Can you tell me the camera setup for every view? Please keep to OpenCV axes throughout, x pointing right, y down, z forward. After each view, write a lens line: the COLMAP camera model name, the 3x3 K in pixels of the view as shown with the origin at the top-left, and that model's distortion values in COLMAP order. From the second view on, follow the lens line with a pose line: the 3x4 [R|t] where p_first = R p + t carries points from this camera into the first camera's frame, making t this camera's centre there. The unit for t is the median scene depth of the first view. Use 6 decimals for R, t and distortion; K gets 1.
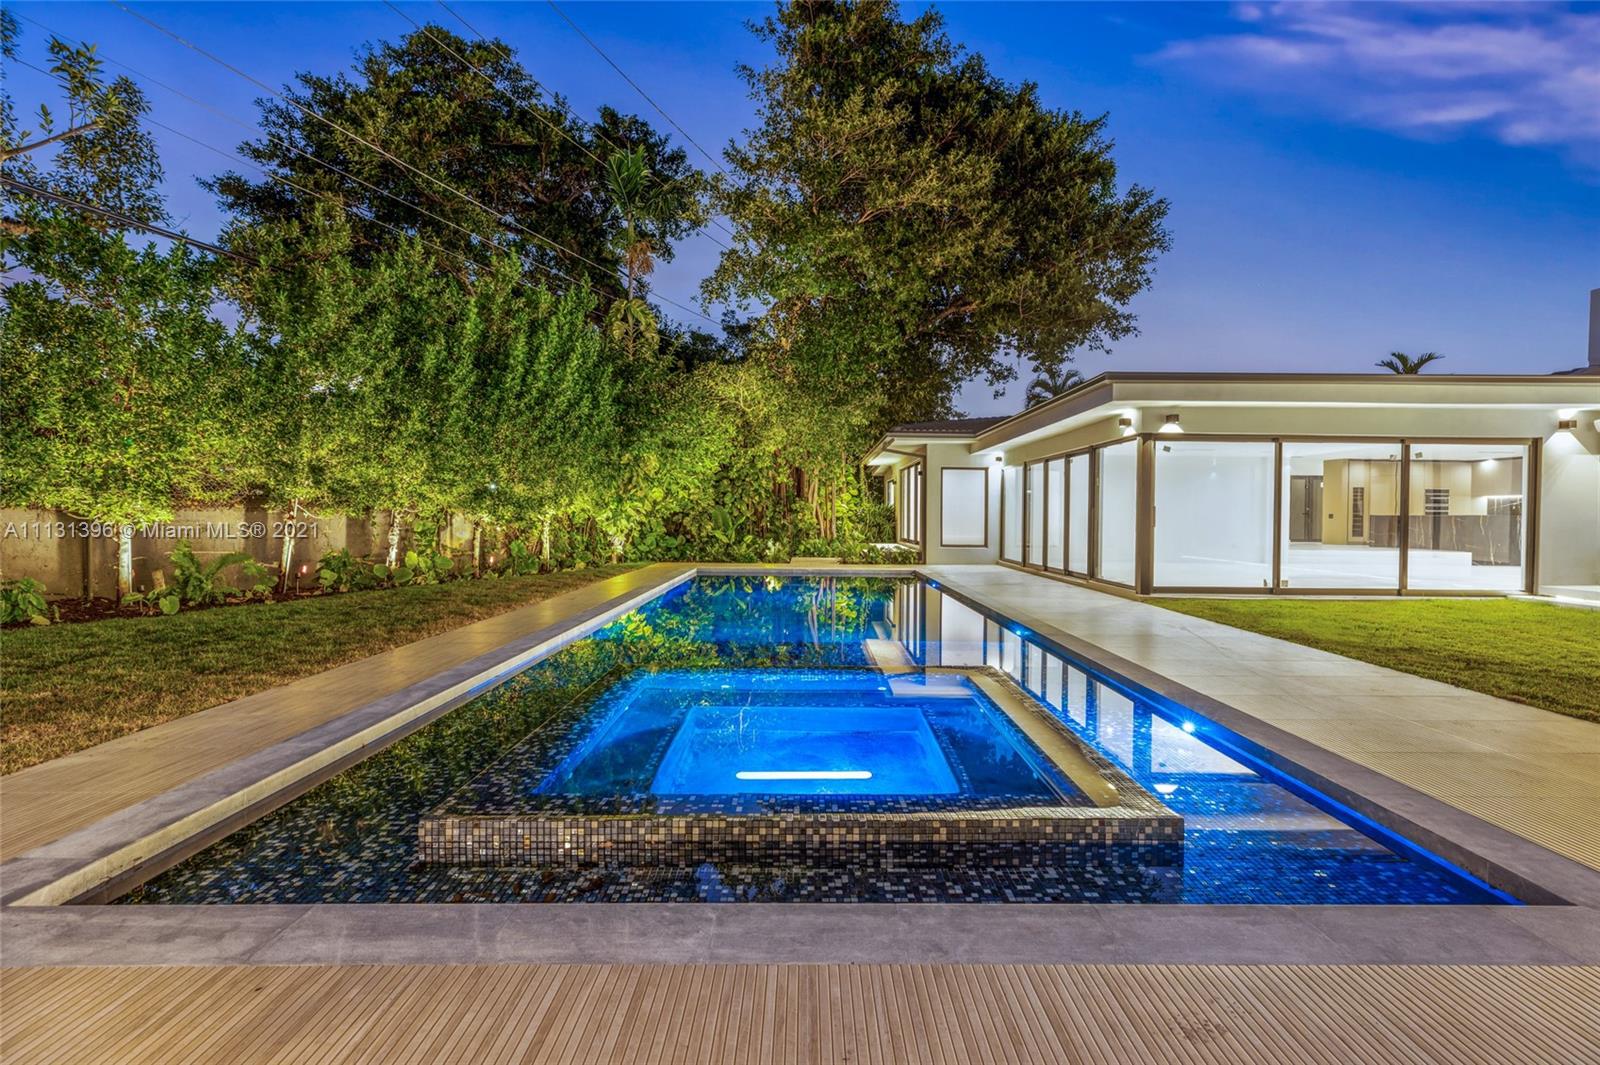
lens RADIAL K [[725.7, 0, 806.9], [0, 725.7, 543.5], [0, 0, 1]] dist [-0.001535, -0.000326]
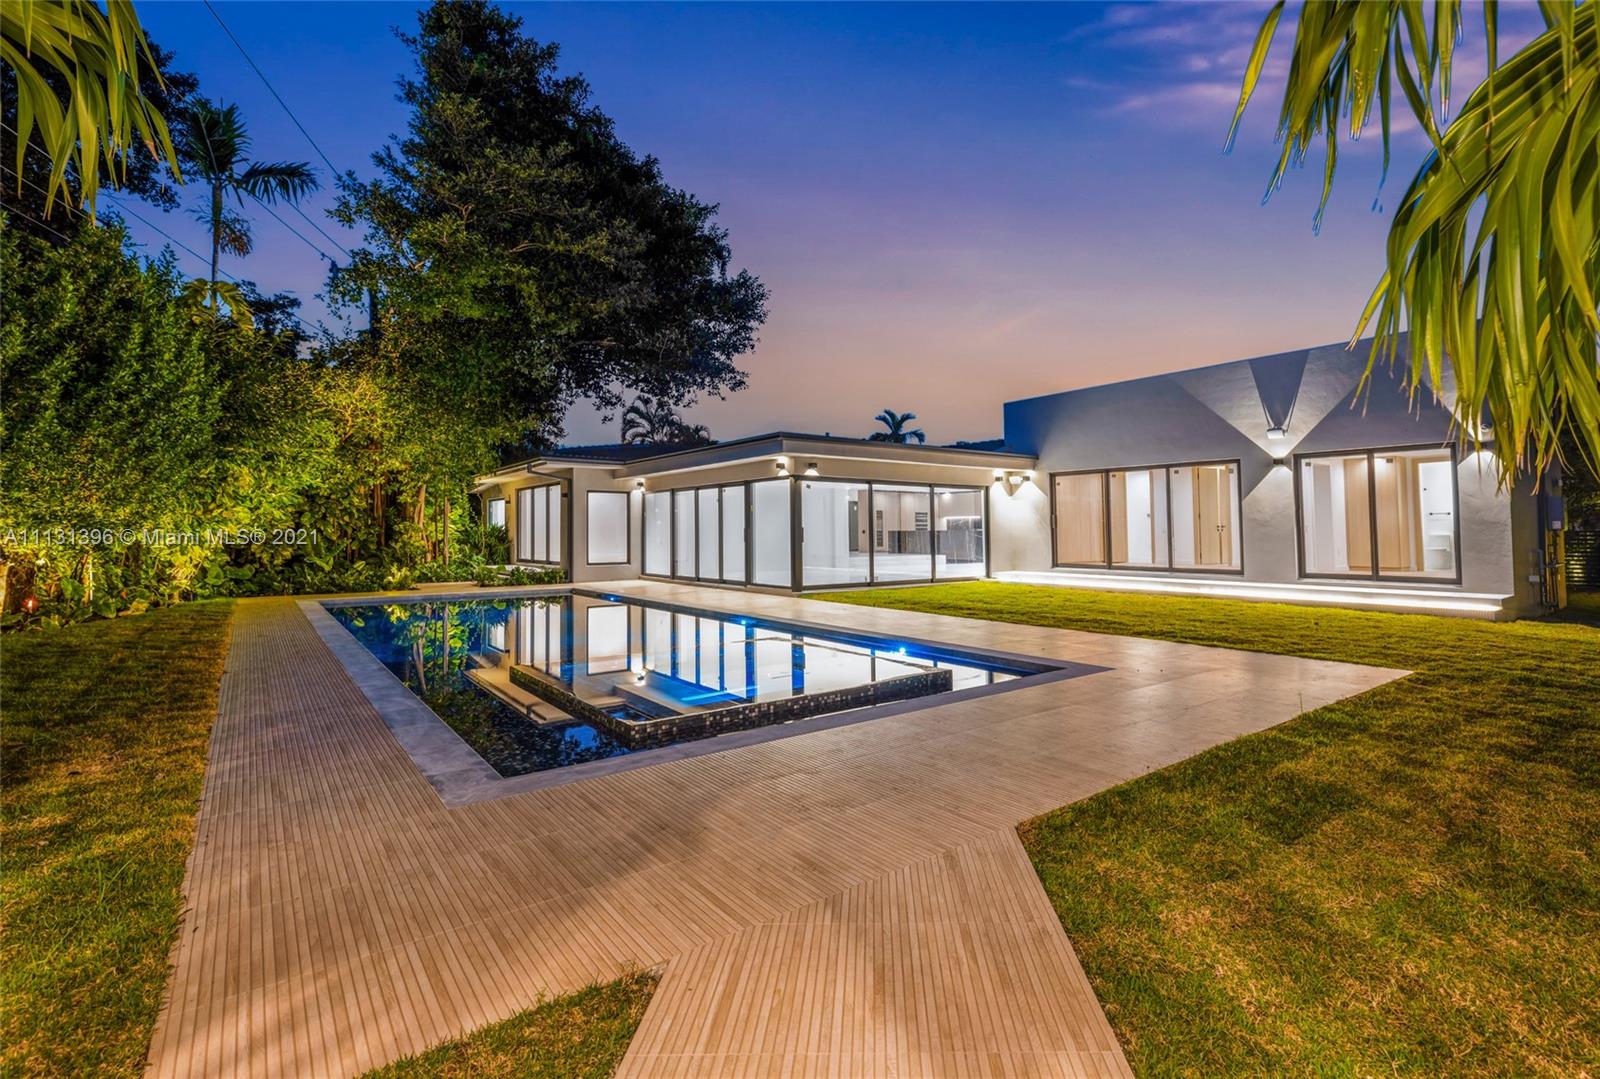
lens RADIAL K [[751.3, 0, 875.2], [0, 751.3, 517.6], [0, 0, 1]] dist [0.000576, -0.000164]
pose [[0.771239, 0.001167, 0.636544, -0.191280], [0.036075, 0.998311, -0.045539, 0.000064], [-0.635522, 0.058085, 0.769895, -0.114757]]
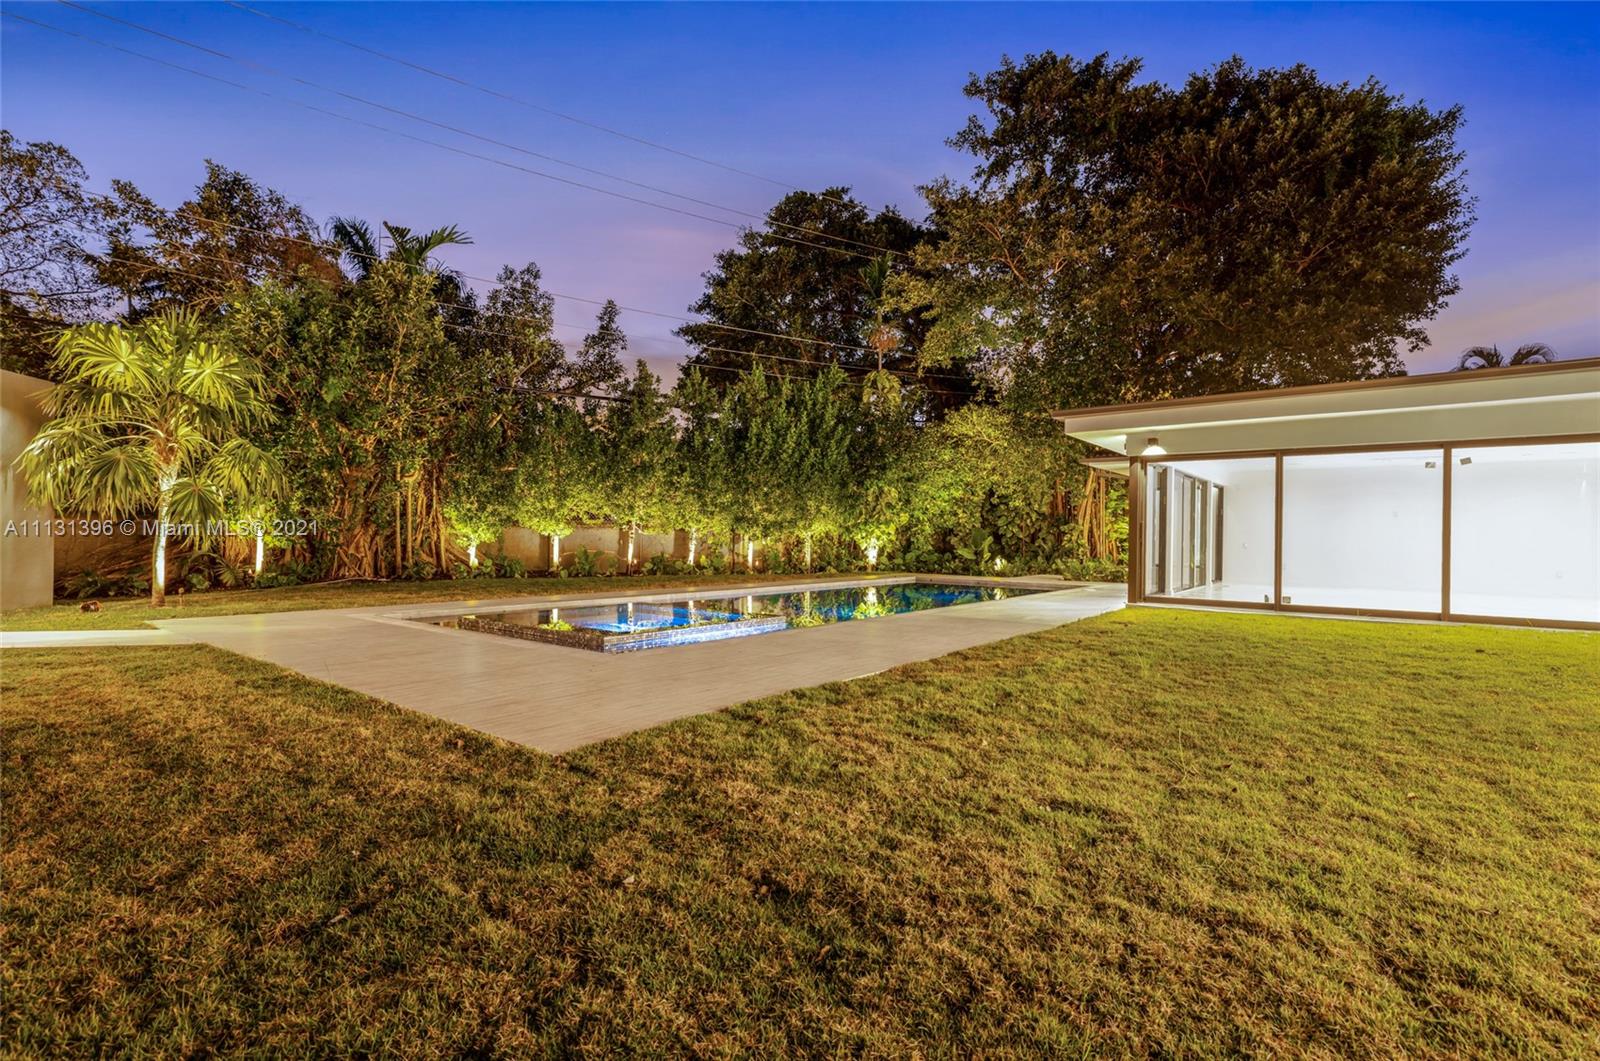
lens RADIAL K [[725.7, 0, 806.9], [0, 725.7, 541.5], [0, 0, 1]] dist [-0.001535, -0.000326]
pose [[0.788286, 0.005907, -0.615281, 0.435694], [-0.029861, 0.999143, -0.028666, 0.013810], [0.614585, 0.040970, 0.787786, -0.097948]]
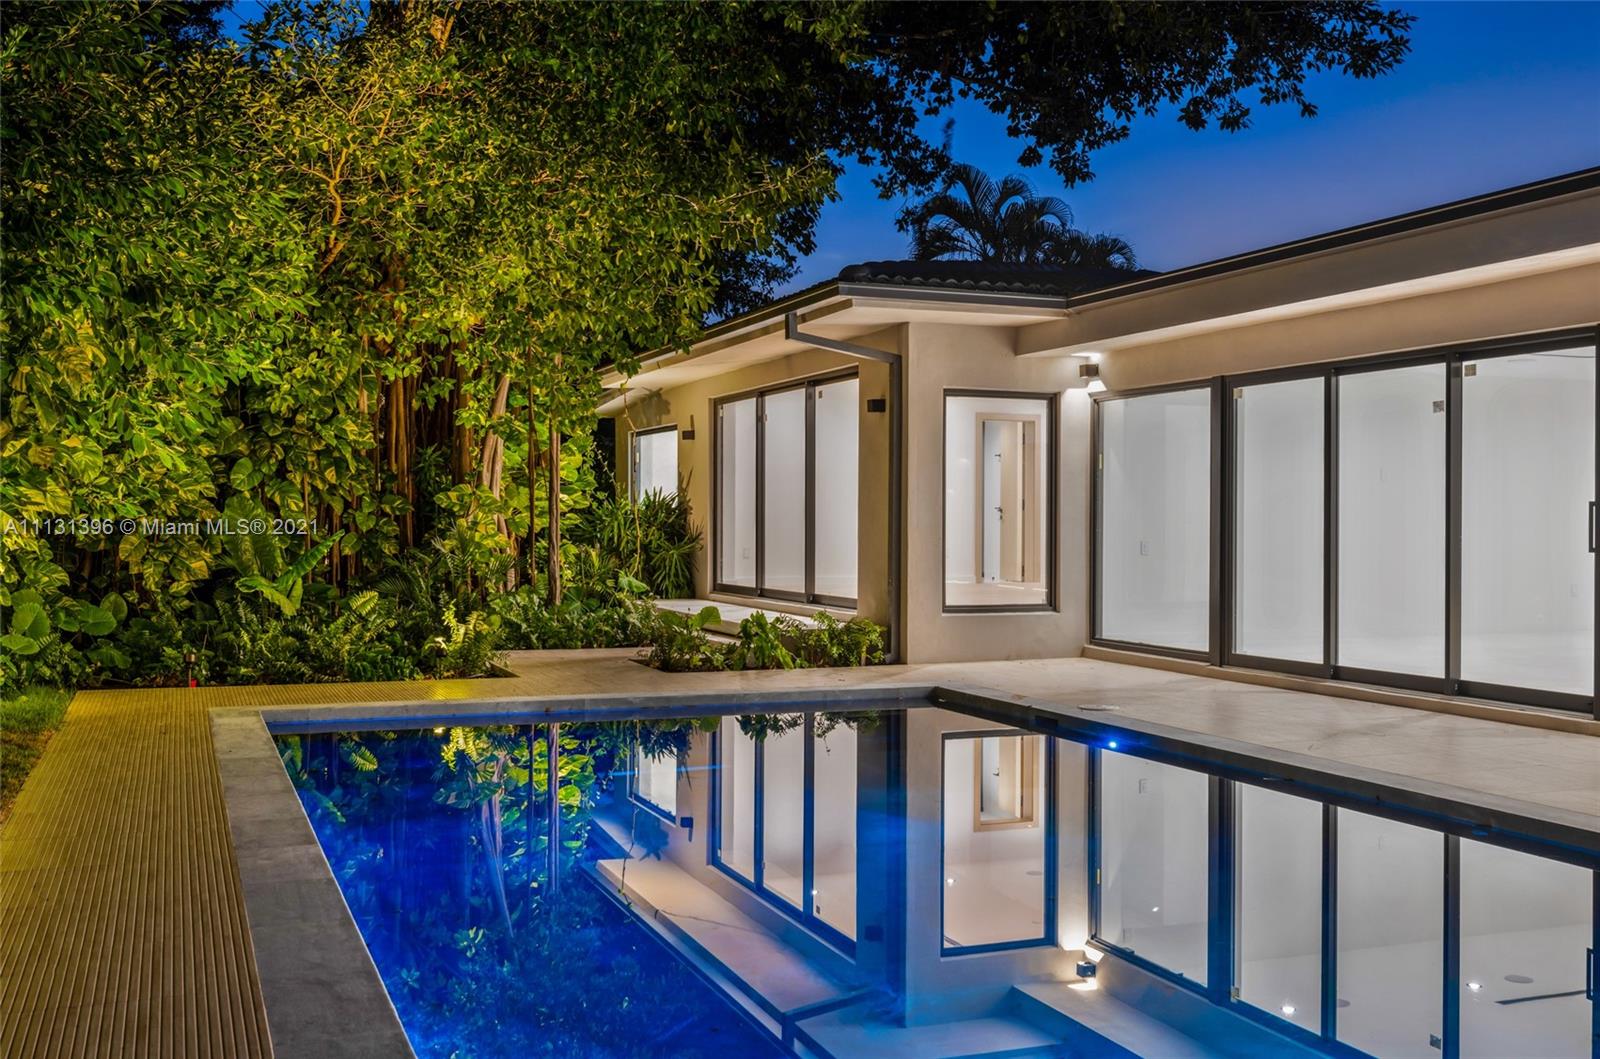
lens RADIAL K [[1616.7, 0, 800.0], [0, 1616.7, 529.5], [0, 0, 1]] dist [-0.001974, -0.006510]
pose [[0.934003, -0.008022, 0.357175, -0.166043], [0.019346, 0.999417, -0.028143, -0.015495], [-0.356741, 0.033196, 0.933613, 0.288217]]
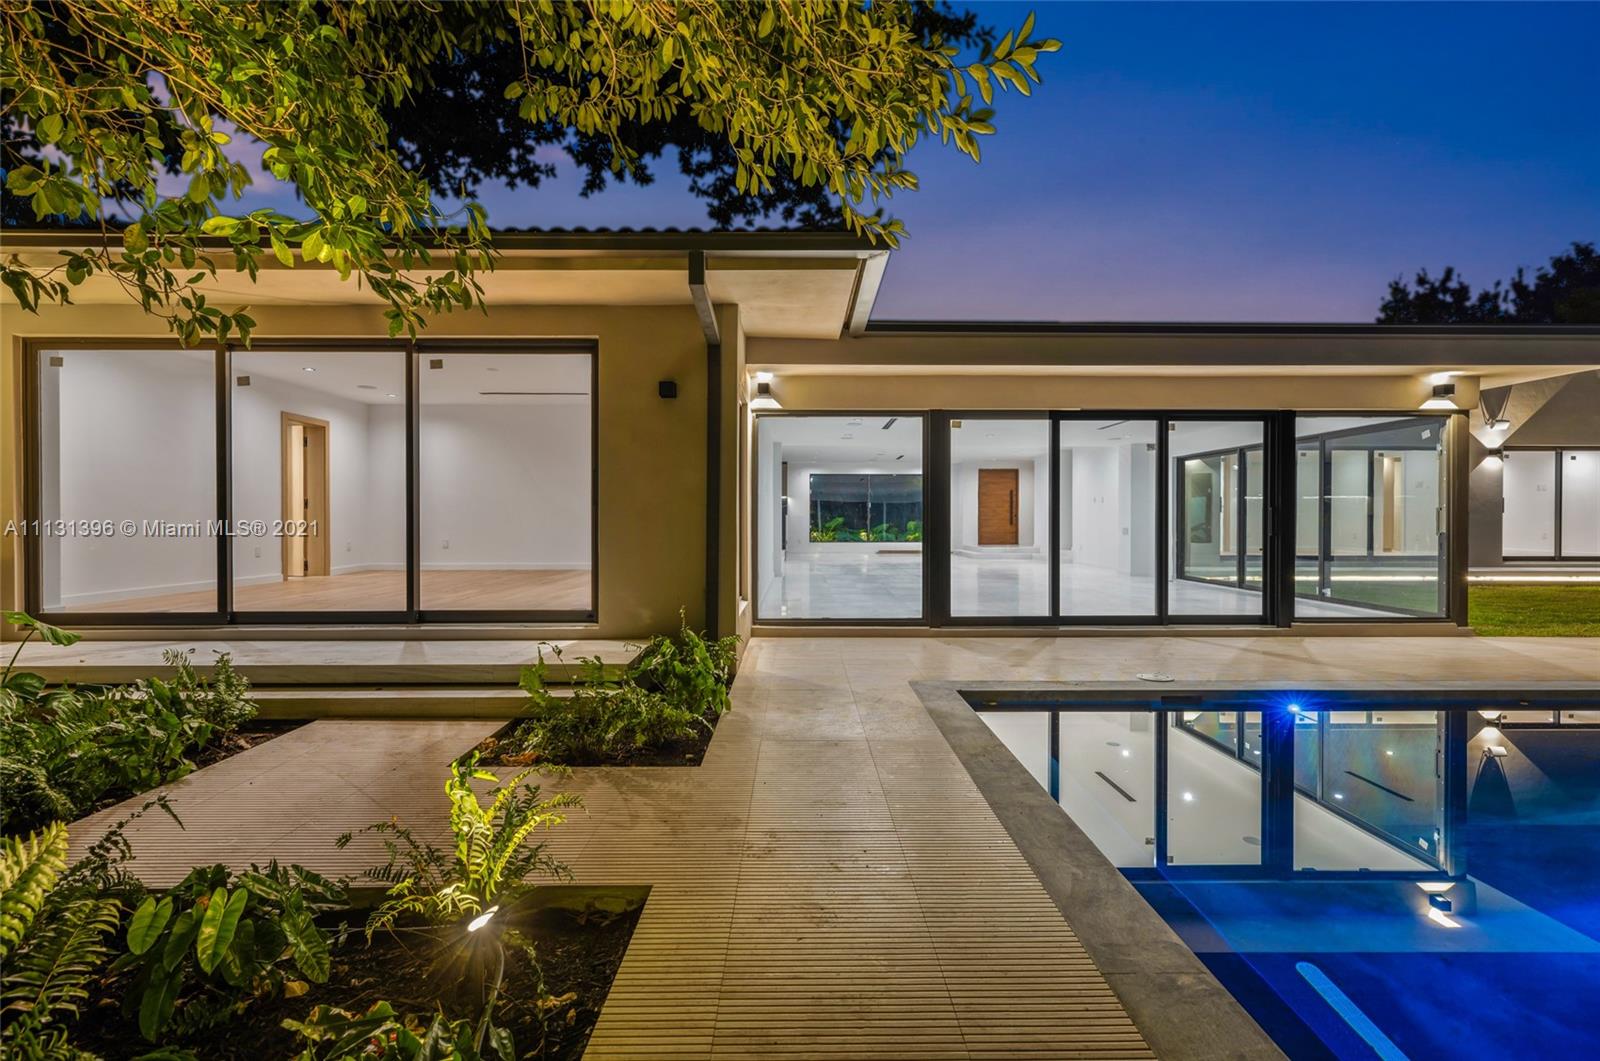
lens RADIAL K [[743.1, 0, 802.5], [0, 743.1, 513.7], [0, 0, 1]] dist [0.000060, -0.000109]
pose [[-0.002388, -0.007561, 0.999969, -0.175990], [0.037719, 0.999259, 0.007645, -0.045357], [-0.999286, 0.037736, -0.002102, 0.977920]]
